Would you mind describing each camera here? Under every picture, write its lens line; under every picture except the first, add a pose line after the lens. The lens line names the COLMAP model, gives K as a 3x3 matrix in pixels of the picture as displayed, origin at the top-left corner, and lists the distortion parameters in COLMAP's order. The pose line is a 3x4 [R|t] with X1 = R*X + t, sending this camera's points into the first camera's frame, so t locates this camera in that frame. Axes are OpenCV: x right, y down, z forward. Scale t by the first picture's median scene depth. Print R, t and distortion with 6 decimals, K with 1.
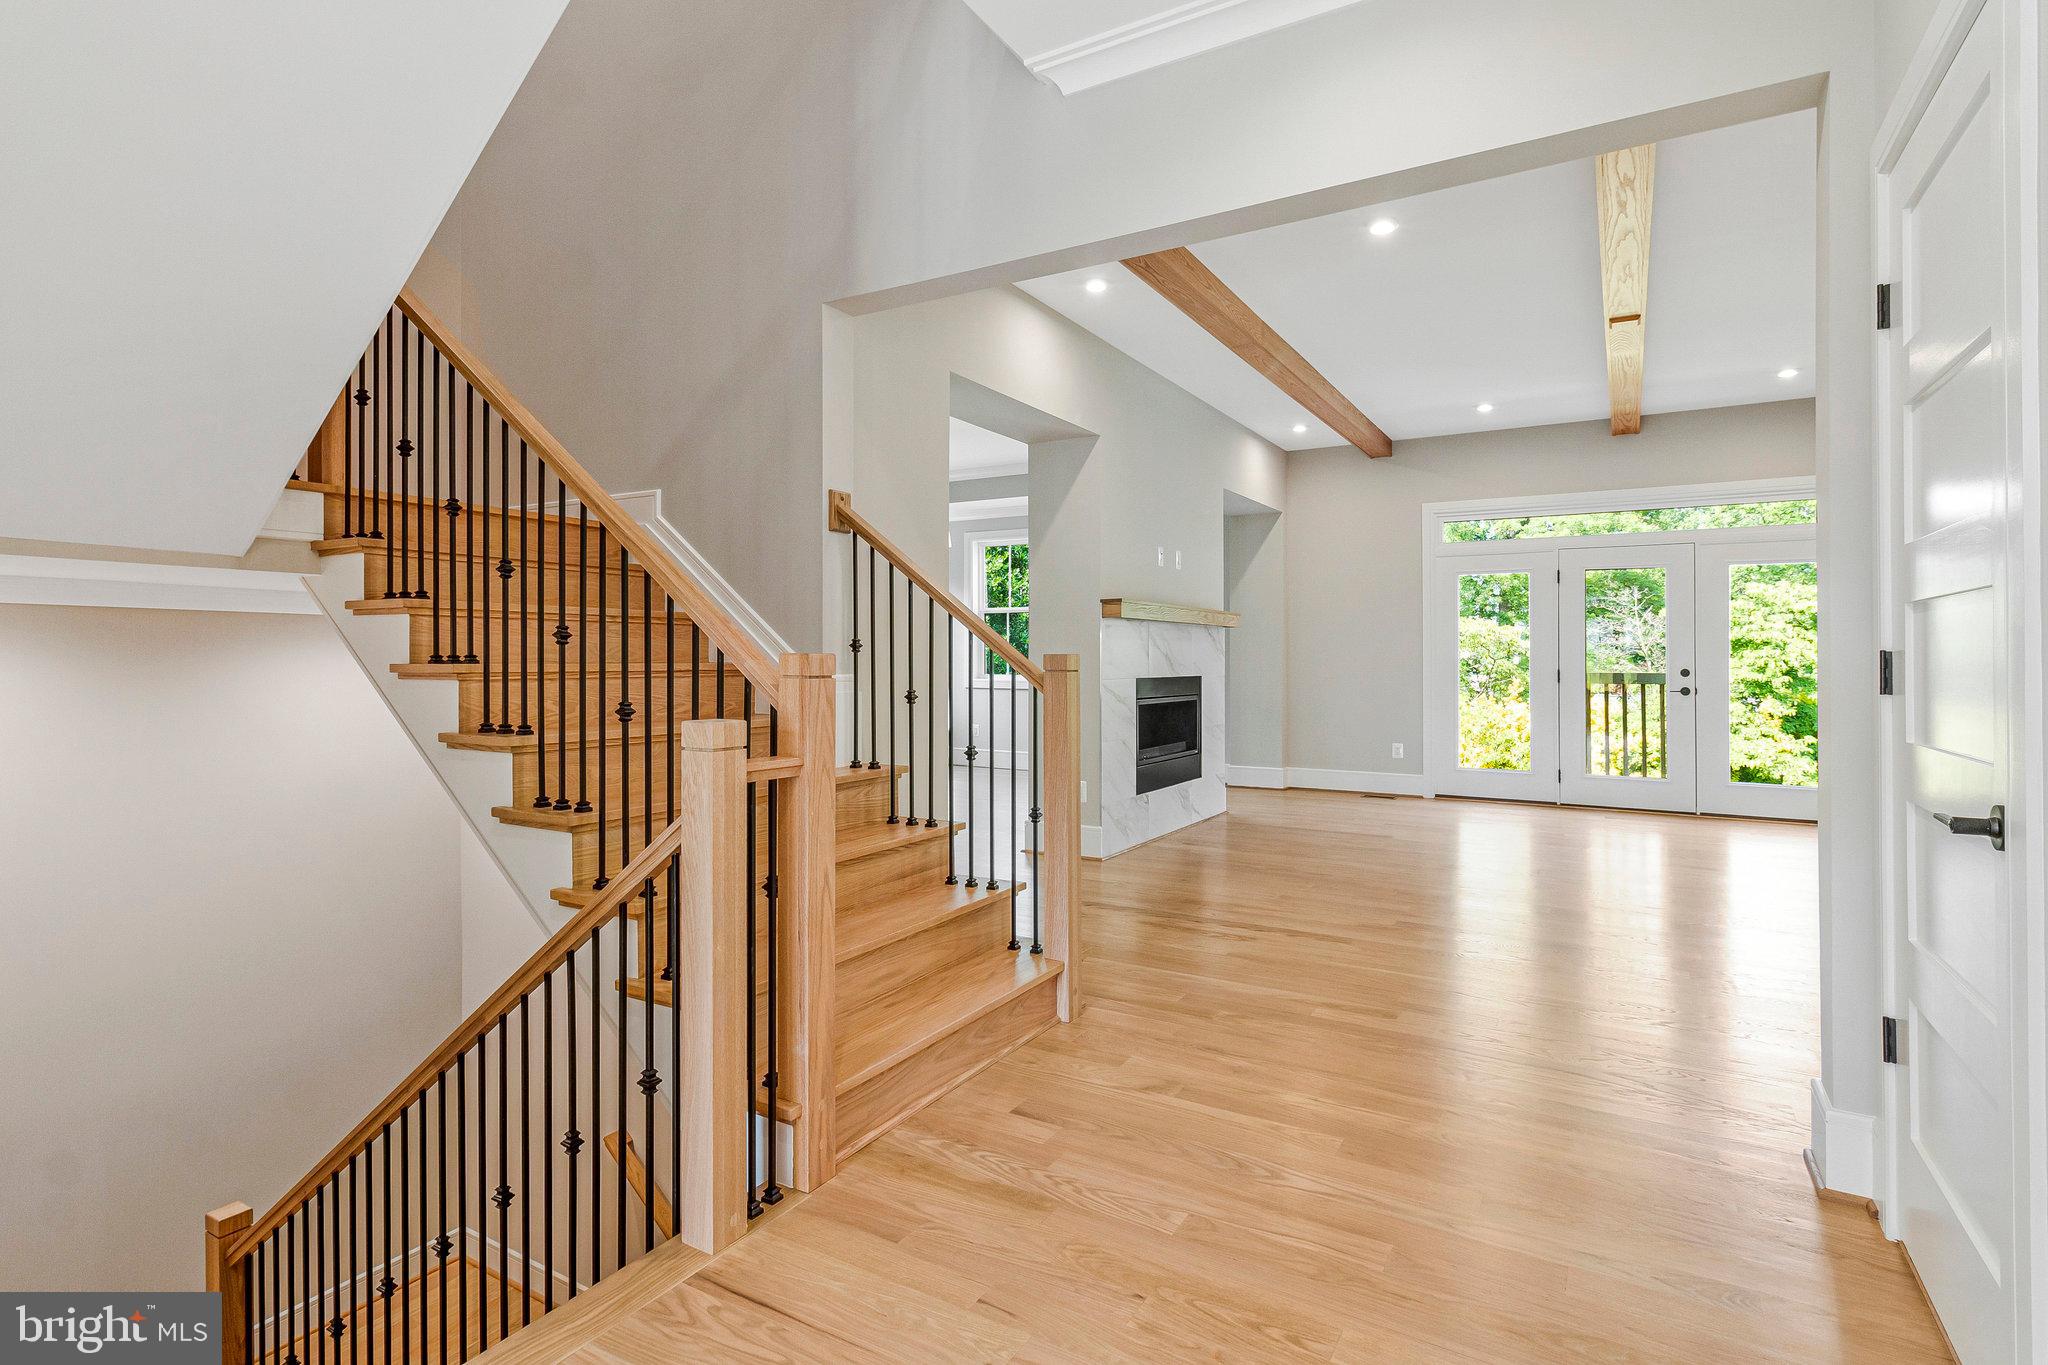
lens RADIAL K [[1018.2, 0, 1012.9], [0, 1018.2, 665.6], [0, 0, 1]] dist [-0.001601, 0.000281]
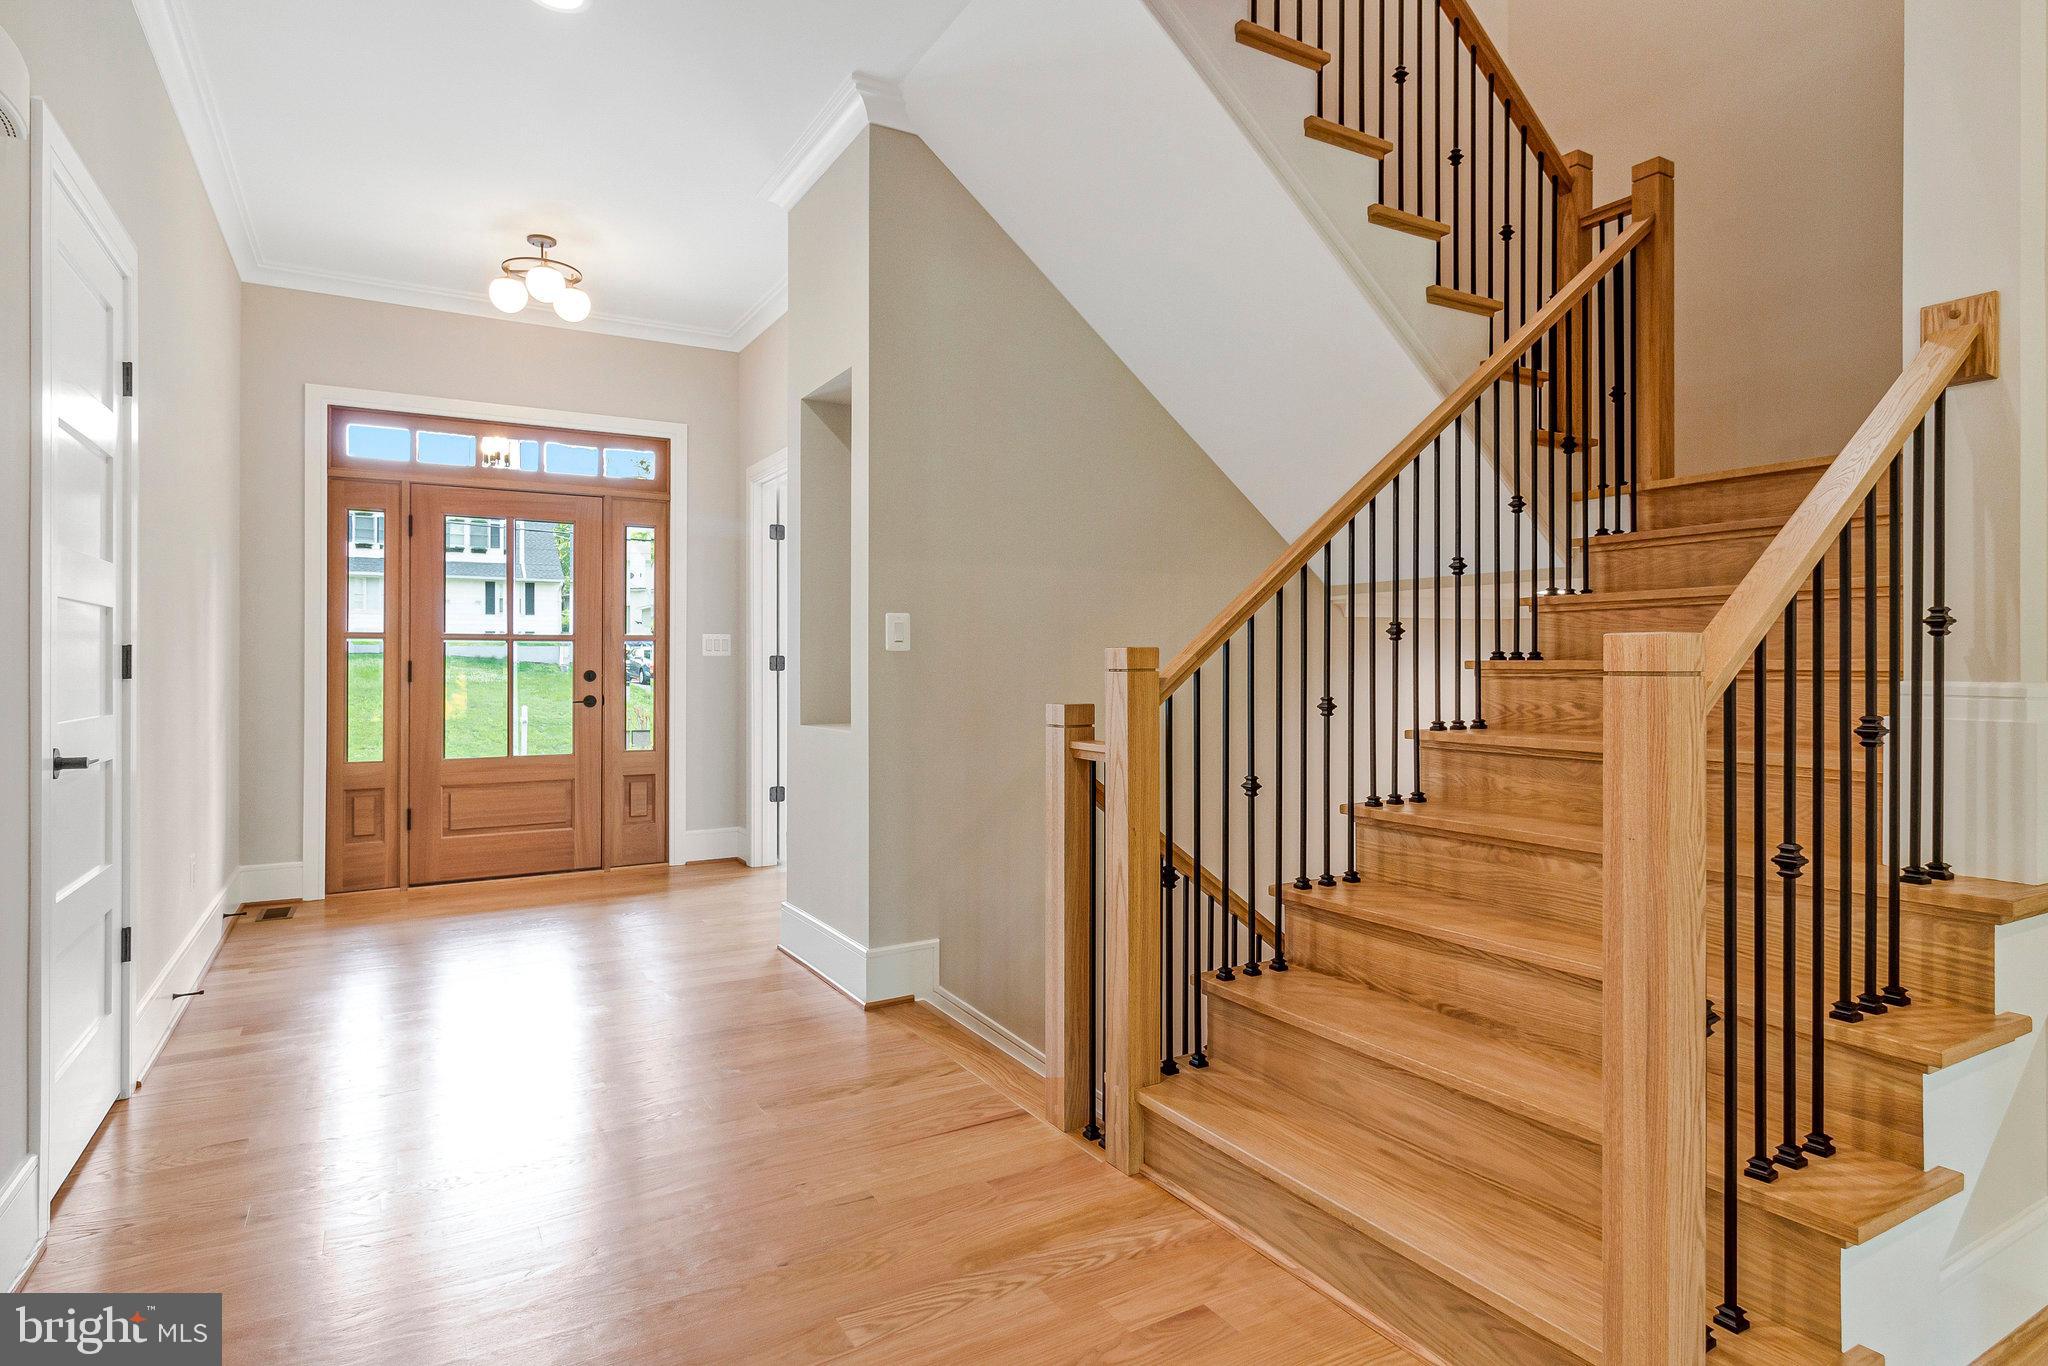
lens RADIAL K [[1018.2, 0, 1012.9], [0, 1018.2, 666.1], [0, 0, 1]] dist [-0.001601, 0.000281]
pose [[-0.463883, 0.000645, -0.885896, 0.658464], [0.001876, 0.999998, -0.000254, 0.002962], [0.885894, -0.001779, -0.463884, 1.183871]]
